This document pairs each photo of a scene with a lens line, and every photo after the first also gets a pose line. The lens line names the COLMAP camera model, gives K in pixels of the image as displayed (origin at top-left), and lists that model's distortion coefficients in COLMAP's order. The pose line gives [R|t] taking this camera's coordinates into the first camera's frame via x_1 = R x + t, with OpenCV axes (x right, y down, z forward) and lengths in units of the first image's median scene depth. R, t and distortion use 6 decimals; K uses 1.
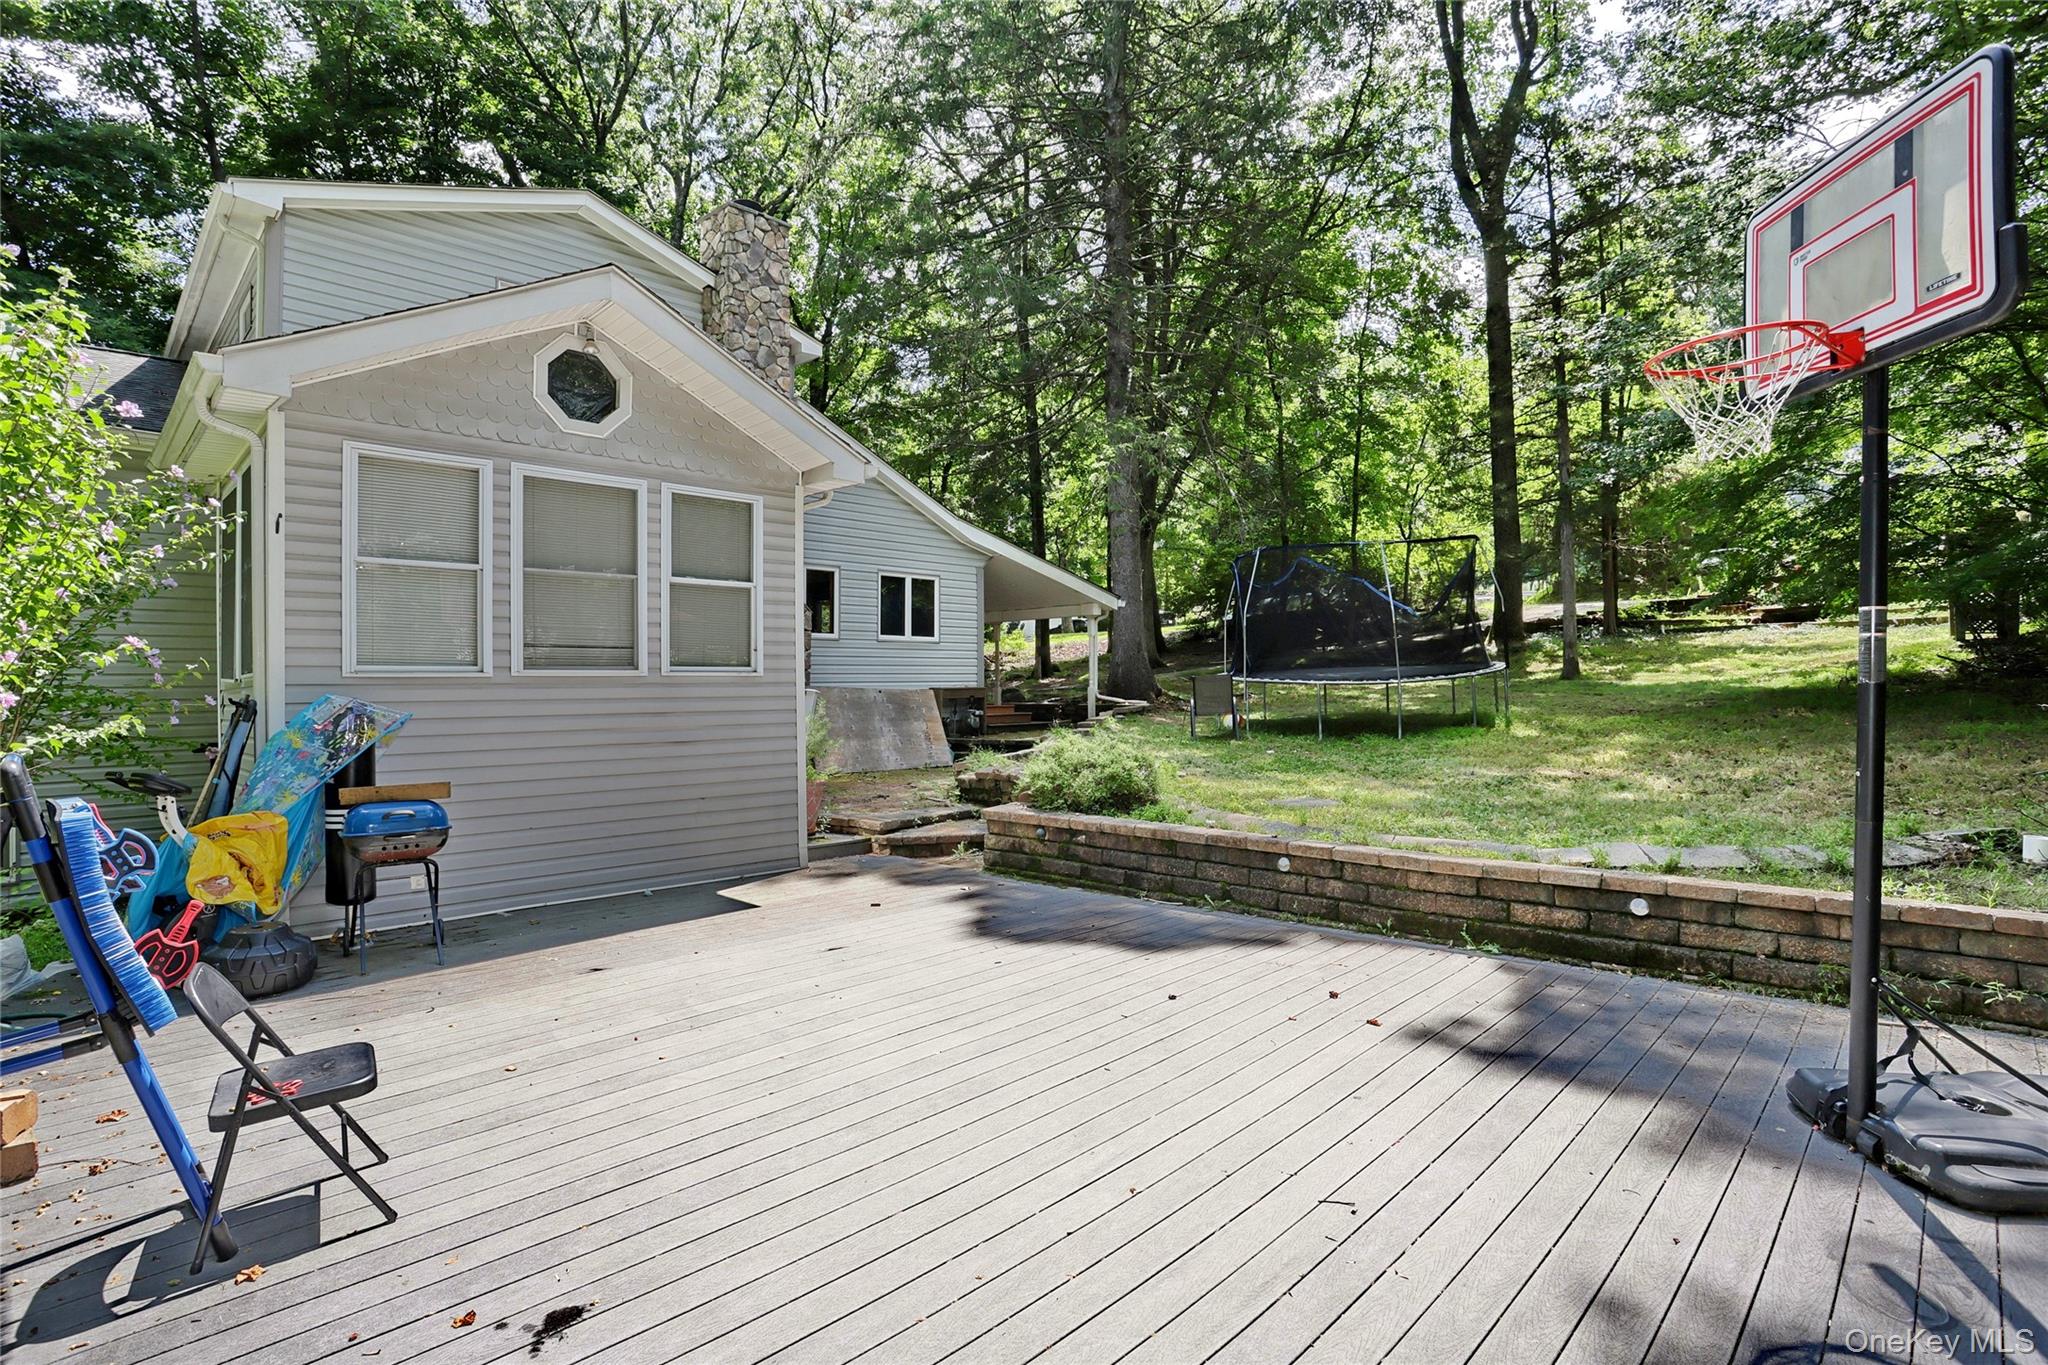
lens RADIAL K [[995.4, 0, 1013.5], [0, 995.4, 677.4], [0, 0, 1]] dist [-0.081891, 0.054380]
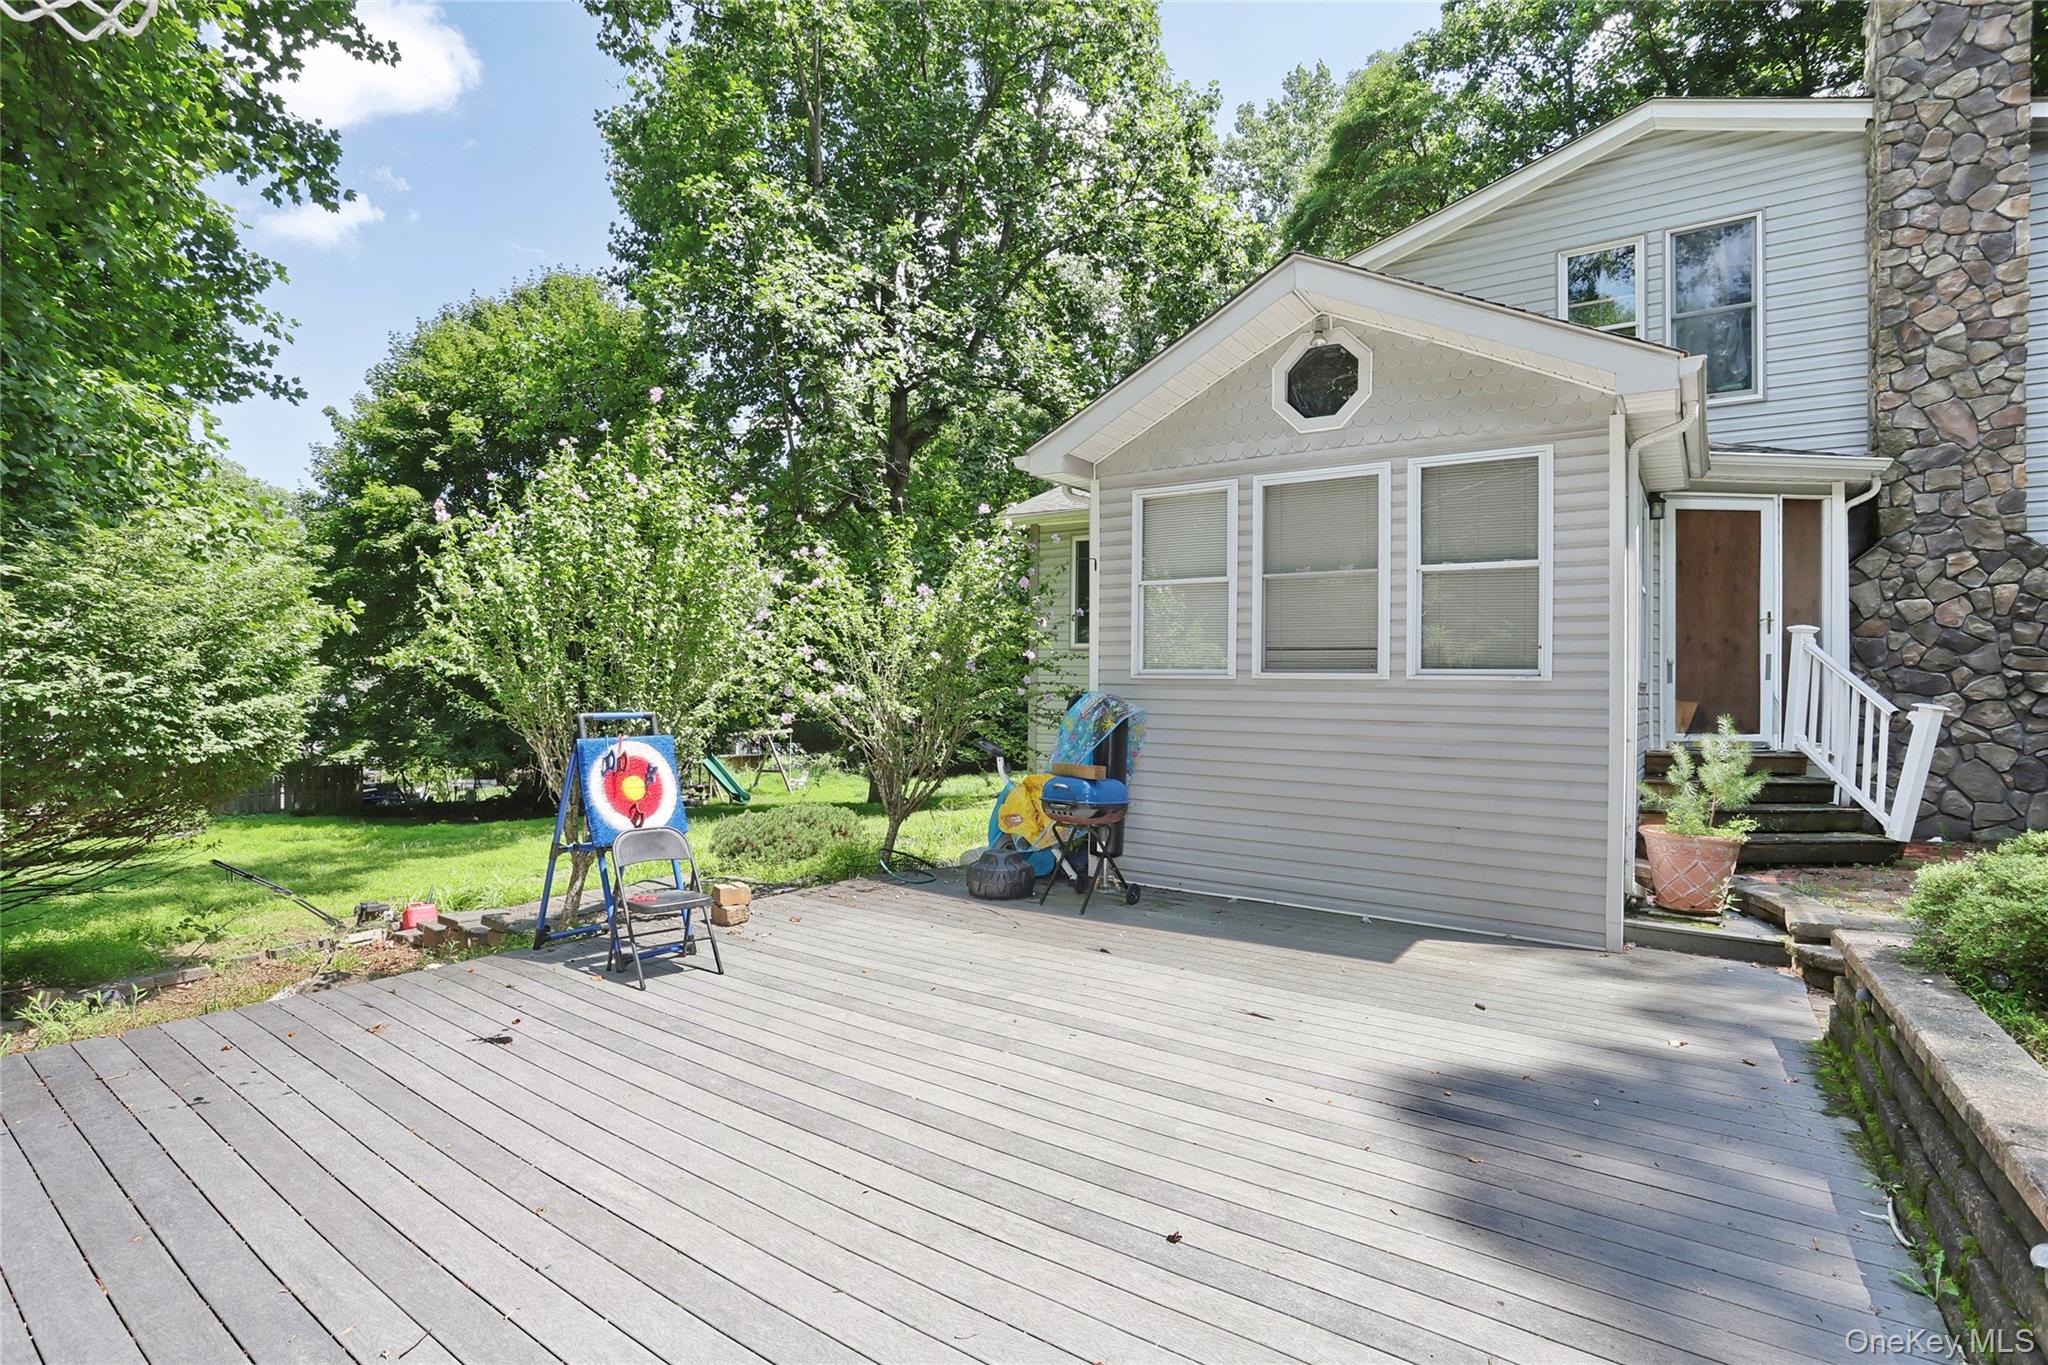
lens RADIAL K [[995.4, 0, 1013.5], [0, 995.4, 677.4], [0, 0, 1]] dist [-0.081891, 0.054380]
pose [[0.155452, 0.004541, -0.987833, 0.651338], [-0.006500, 0.999972, 0.003574, -0.006293], [0.987822, 0.005865, 0.155477, 0.747649]]
